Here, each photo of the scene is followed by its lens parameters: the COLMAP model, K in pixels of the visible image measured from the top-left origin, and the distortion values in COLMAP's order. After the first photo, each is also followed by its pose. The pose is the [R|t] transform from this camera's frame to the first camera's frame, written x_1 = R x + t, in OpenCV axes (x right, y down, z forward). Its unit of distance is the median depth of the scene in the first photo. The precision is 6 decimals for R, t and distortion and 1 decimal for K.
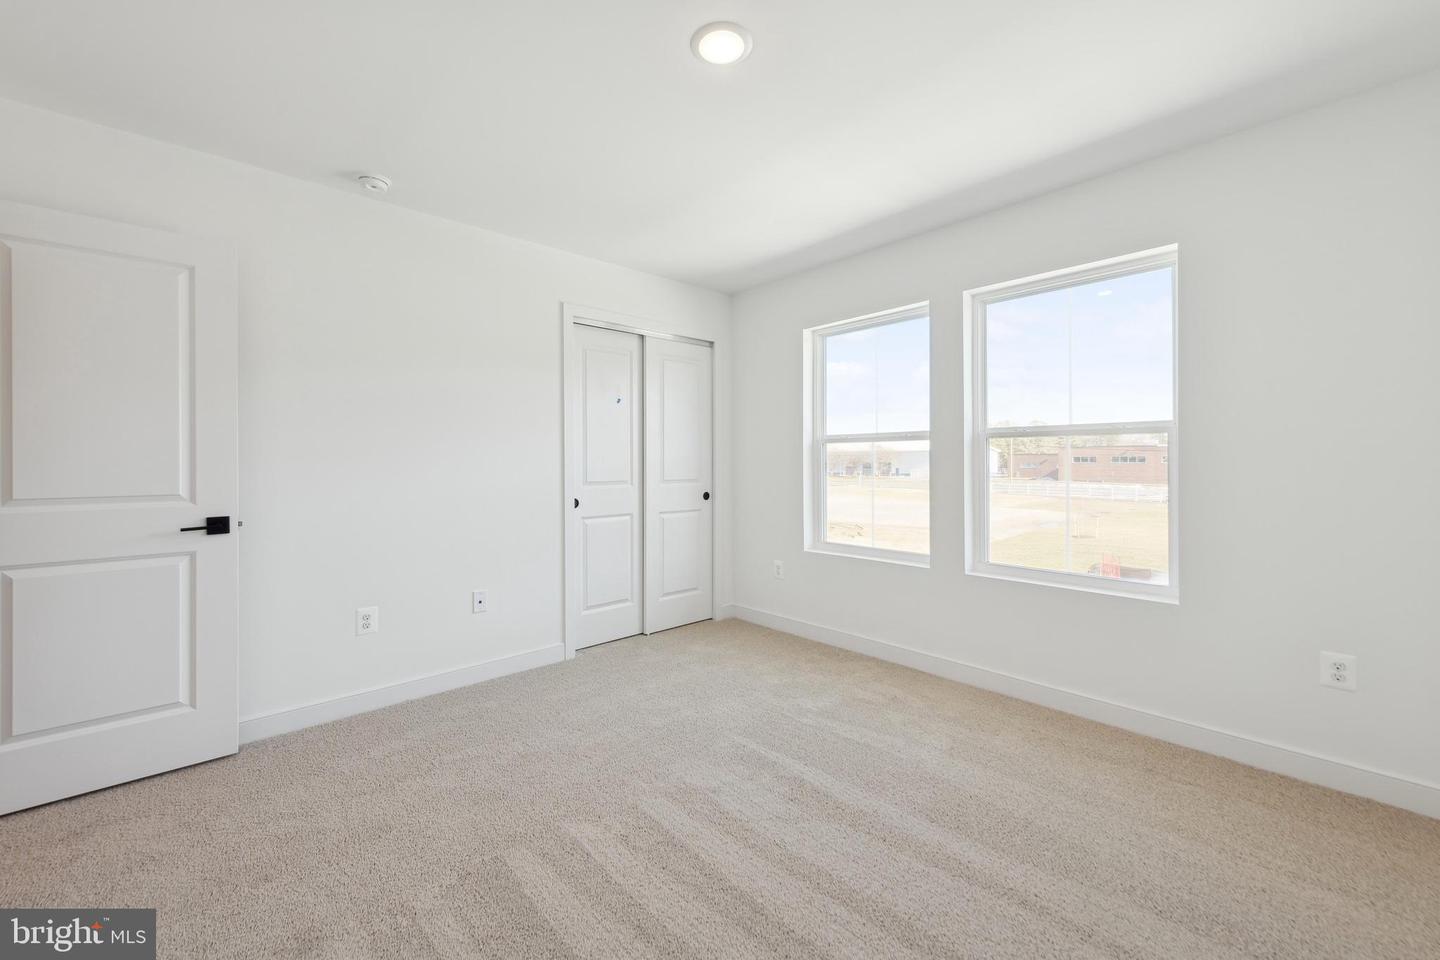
lens RADIAL K [[570.6, 0, 719.9], [0, 570.6, 458.3], [0, 0, 1]] dist [0.000609, -0.000143]
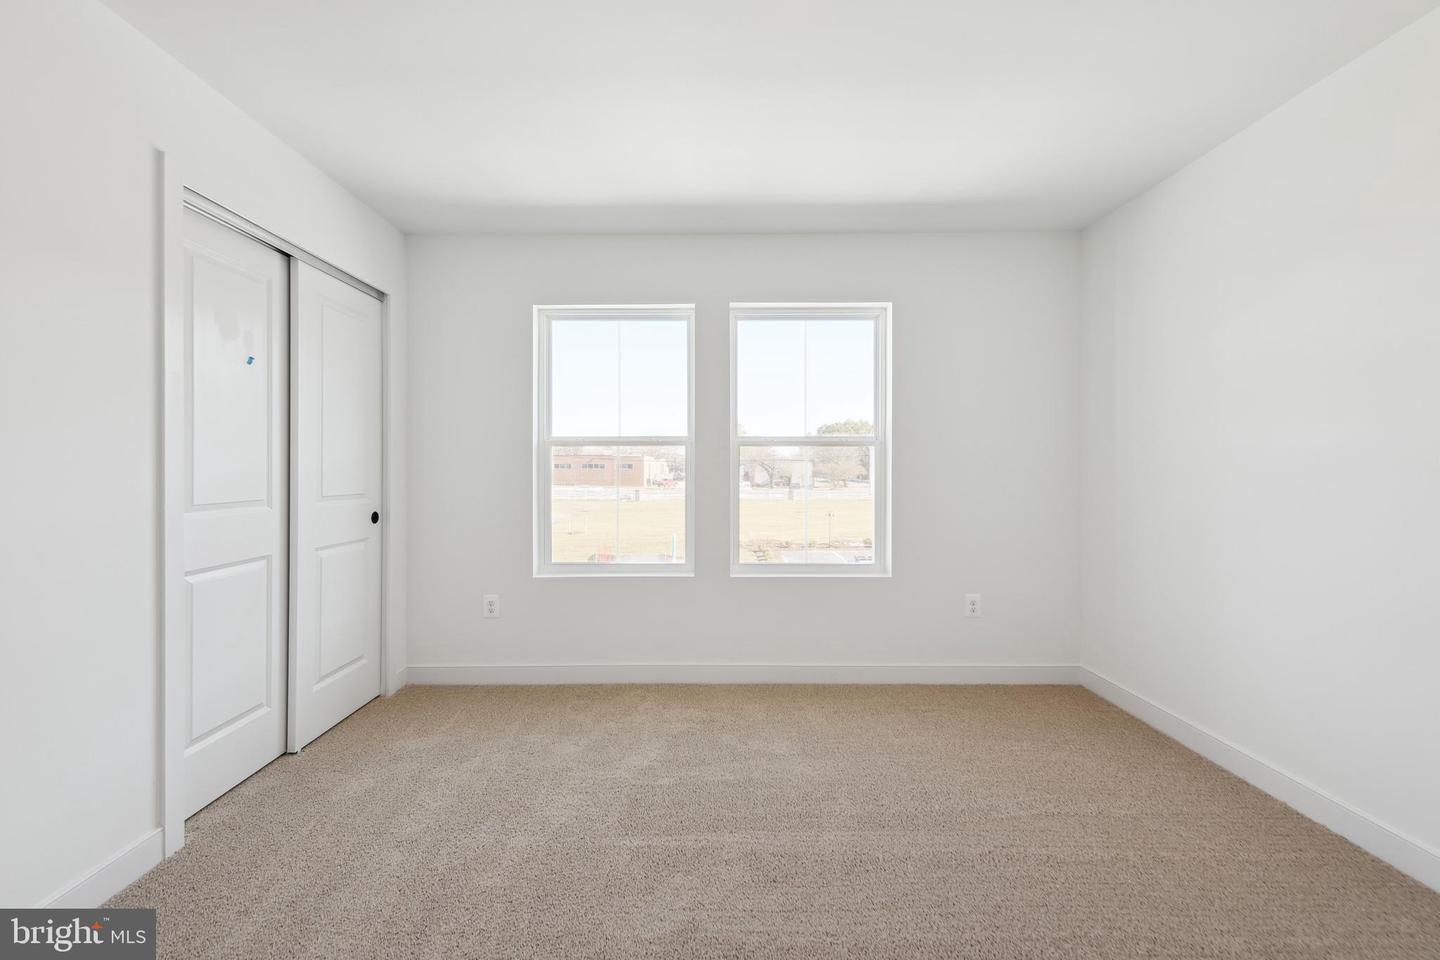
lens RADIAL K [[567.4, 0, 674.3], [0, 567.4, 467.6], [0, 0, 1]] dist [-0.000575, -0.000280]
pose [[0.674479, 0.003199, 0.738287, -0.312121], [-0.007108, 0.999972, 0.002161, 0.002276], [-0.738260, -0.006706, 0.674483, 0.305941]]
